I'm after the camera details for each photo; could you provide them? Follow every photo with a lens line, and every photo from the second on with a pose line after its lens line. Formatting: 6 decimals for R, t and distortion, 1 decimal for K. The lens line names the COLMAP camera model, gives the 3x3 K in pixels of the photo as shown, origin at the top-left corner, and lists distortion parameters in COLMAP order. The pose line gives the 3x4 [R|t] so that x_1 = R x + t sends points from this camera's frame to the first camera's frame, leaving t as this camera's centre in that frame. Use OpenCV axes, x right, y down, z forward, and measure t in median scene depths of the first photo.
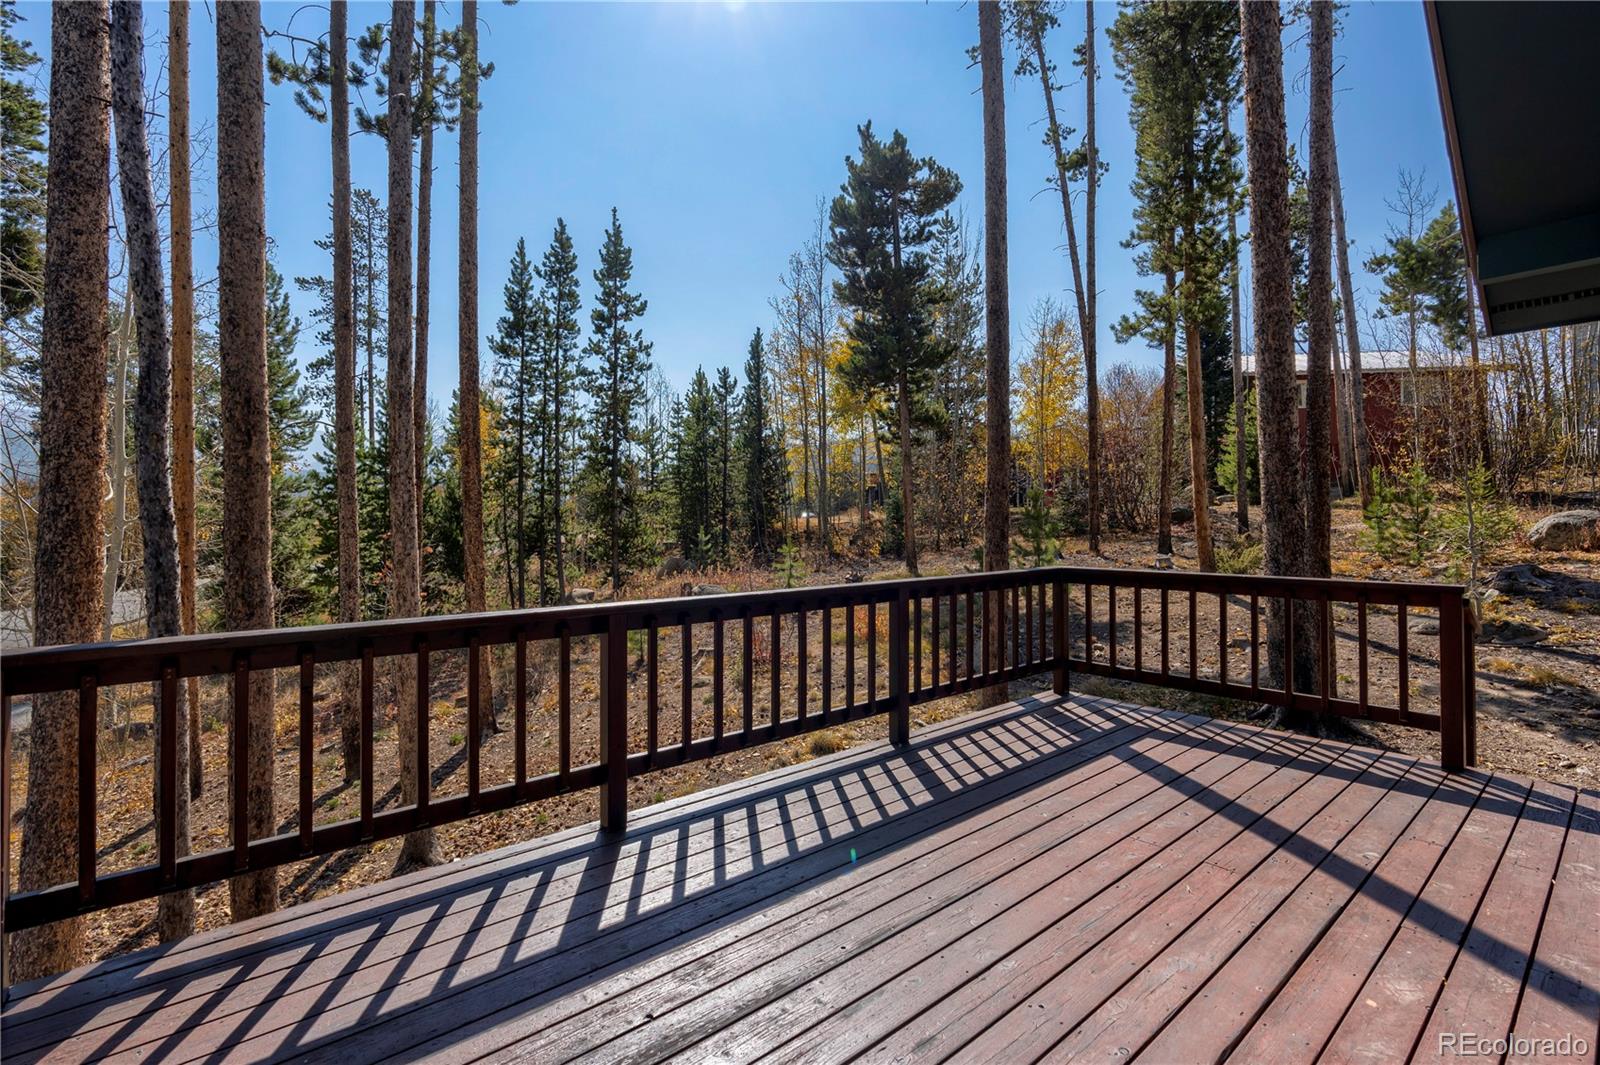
lens RADIAL K [[716.6, 0, 802.6], [0, 716.6, 527.6], [0, 0, 1]] dist [-0.001555, 0.000884]
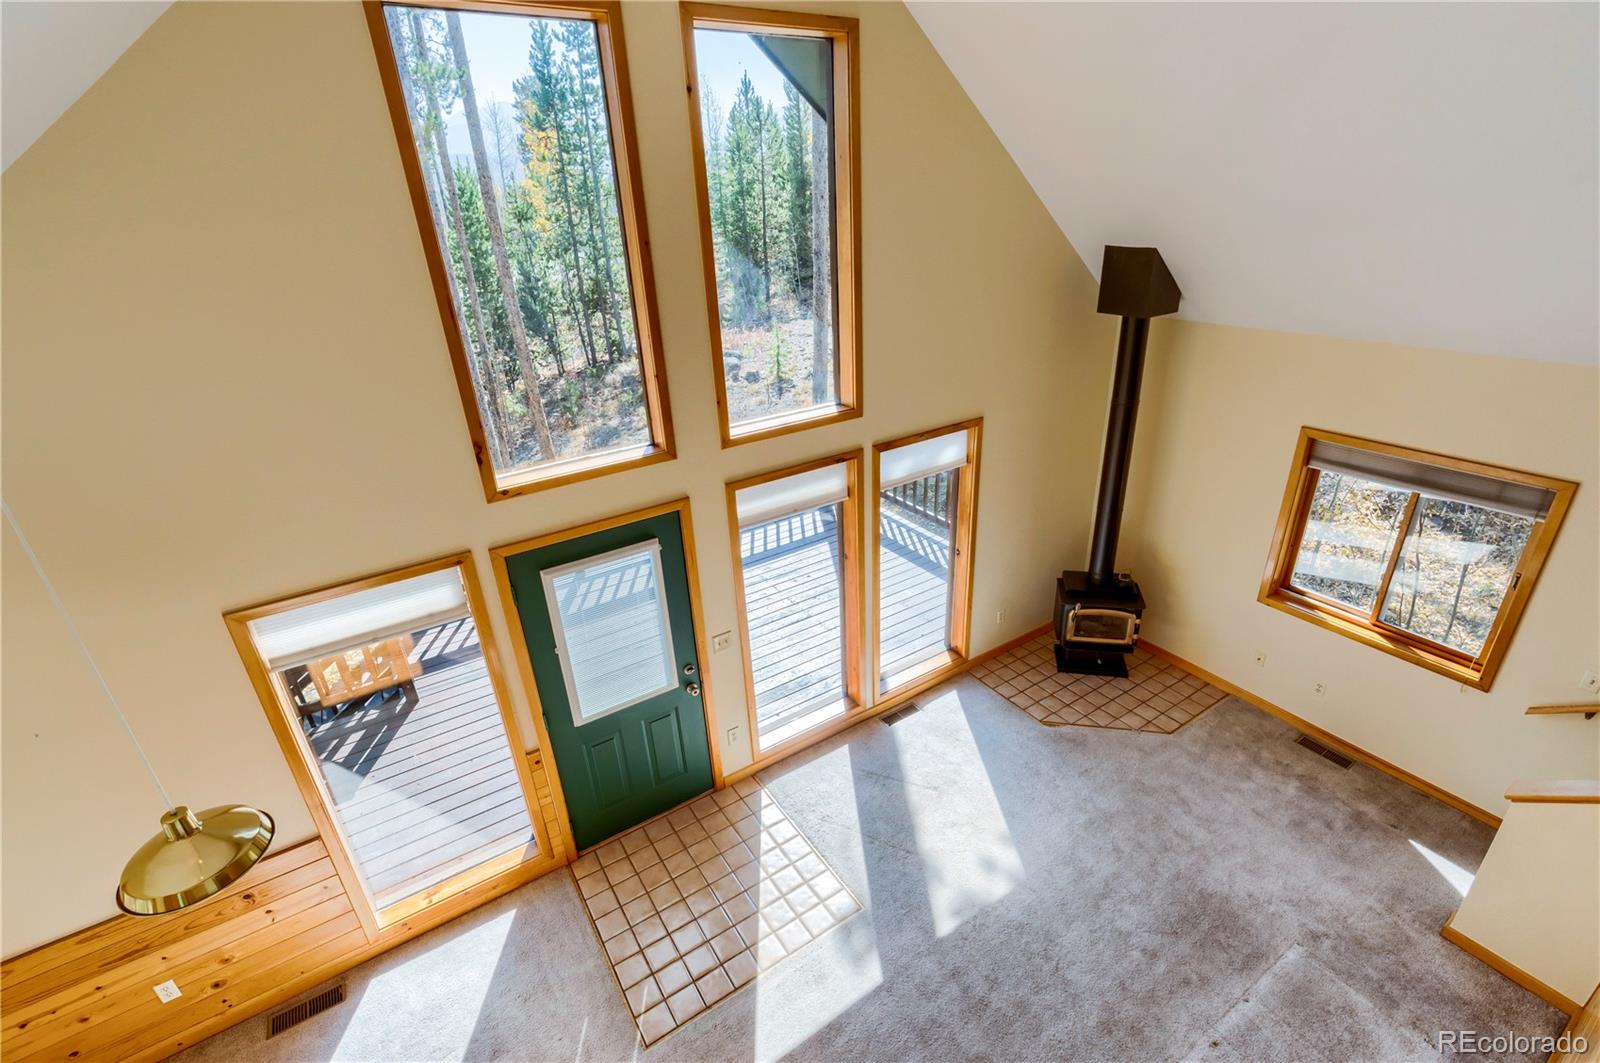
lens RADIAL K [[716.6, 0, 802.6], [0, 716.6, 526.6], [0, 0, 1]] dist [-0.001555, 0.000884]
pose [[0.989563, 0.020219, -0.142673, 0.149057], [0.041867, 0.907052, 0.418932, -0.130113], [0.137882, -0.420533, 0.896739, -0.186319]]
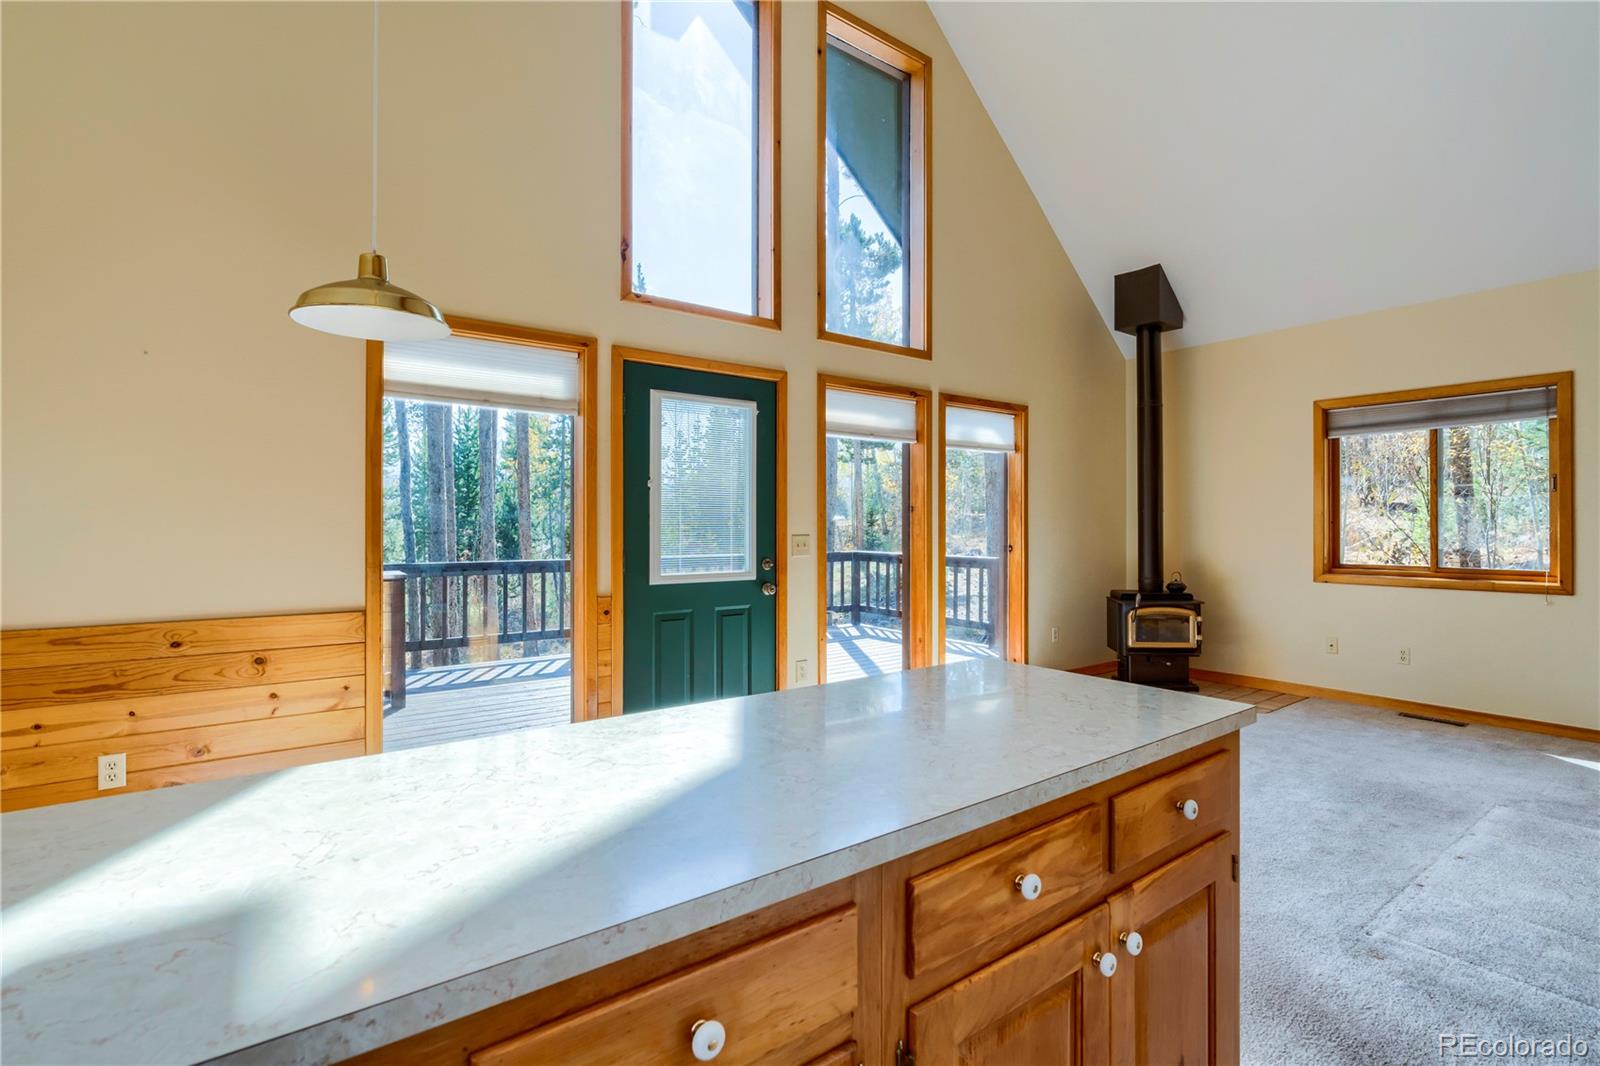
lens RADIAL K [[729.3, 0, 798.4], [0, 729.3, 527.5], [0, 0, 1]] dist [-0.001619, 0.001384]
pose [[0.997283, 0.004871, -0.073506, 0.104627], [-0.005160, 0.999980, -0.003740, 0.001891], [0.073486, 0.004109, 0.997288, -0.223654]]
